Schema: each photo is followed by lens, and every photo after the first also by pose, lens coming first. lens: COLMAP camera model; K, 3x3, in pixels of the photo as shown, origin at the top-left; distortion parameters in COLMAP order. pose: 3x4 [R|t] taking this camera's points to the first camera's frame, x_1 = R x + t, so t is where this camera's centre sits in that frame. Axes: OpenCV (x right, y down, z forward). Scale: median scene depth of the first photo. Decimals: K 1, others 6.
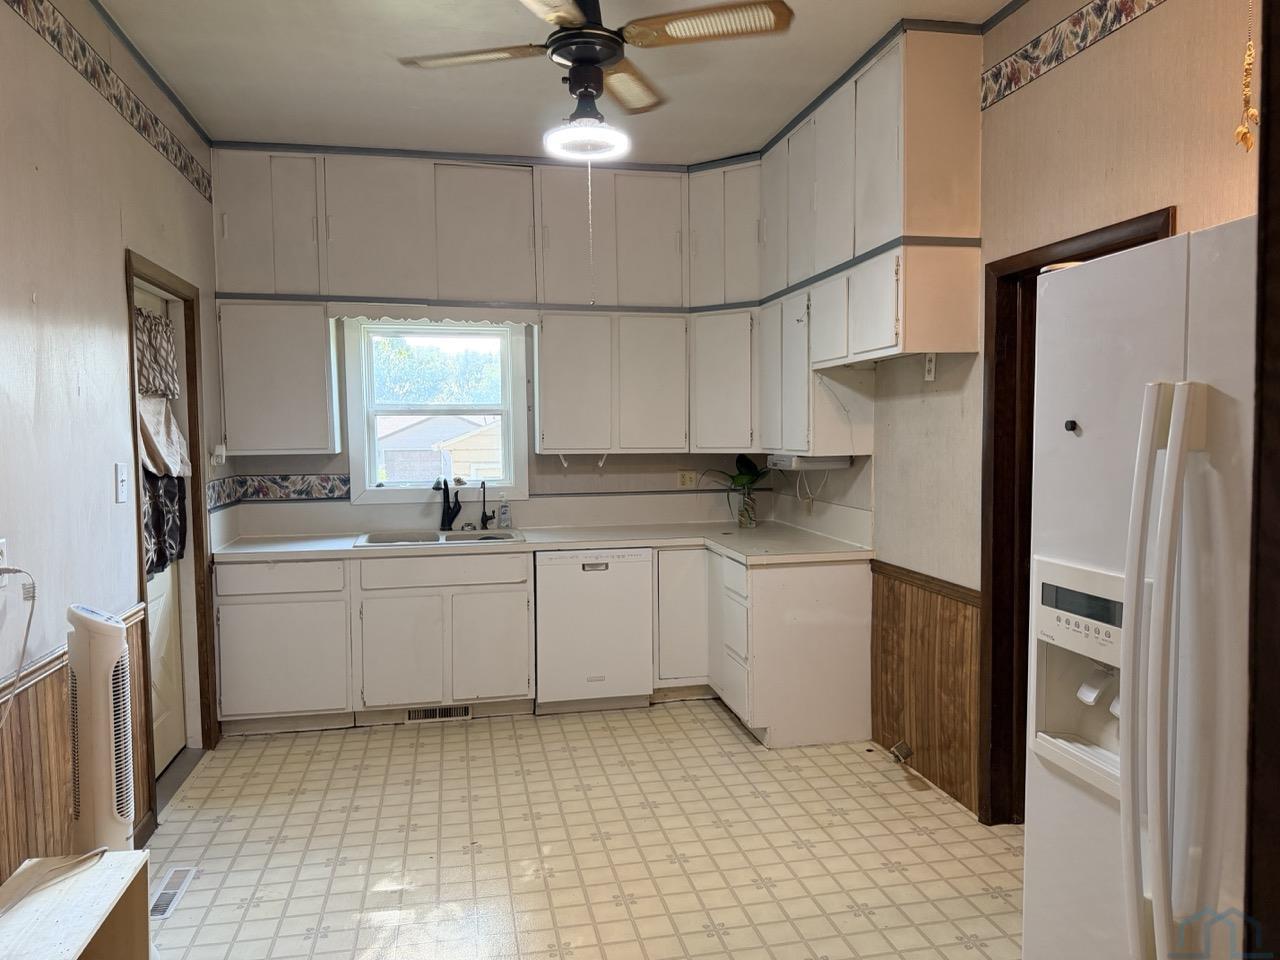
lens RADIAL K [[899.2, 0, 638.7], [0, 899.2, 480.1], [0, 0, 1]] dist [0.012331, 0.002329]
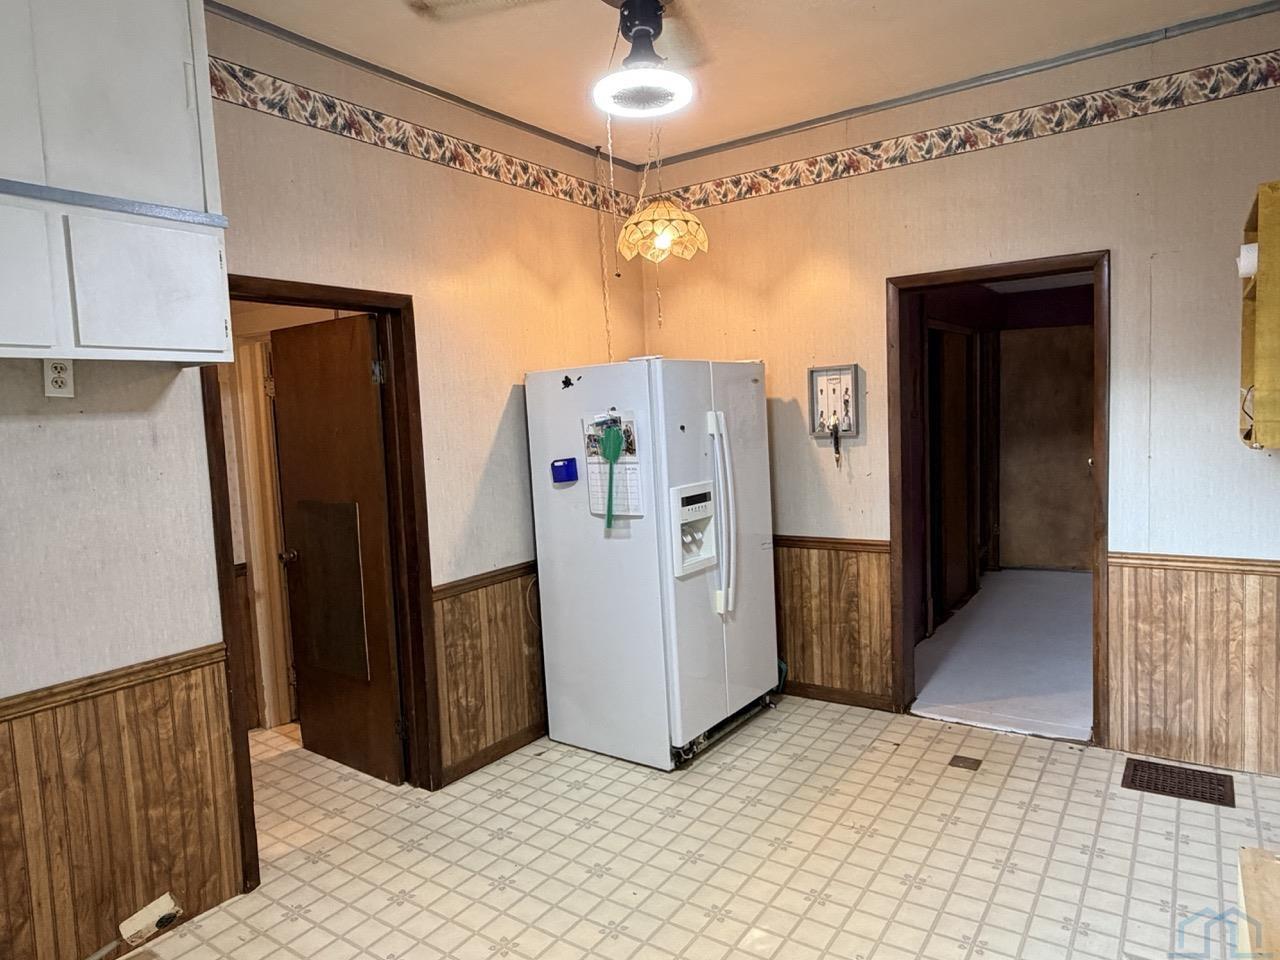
lens RADIAL K [[815.1, 0, 638.6], [0, 815.1, 481.5], [0, 0, 1]] dist [-0.007088, -0.000888]
pose [[-0.689660, -0.019573, 0.723869, -0.457270], [0.092495, 0.989065, 0.114868, -0.082071], [-0.718202, 0.146174, -0.680308, 1.184953]]
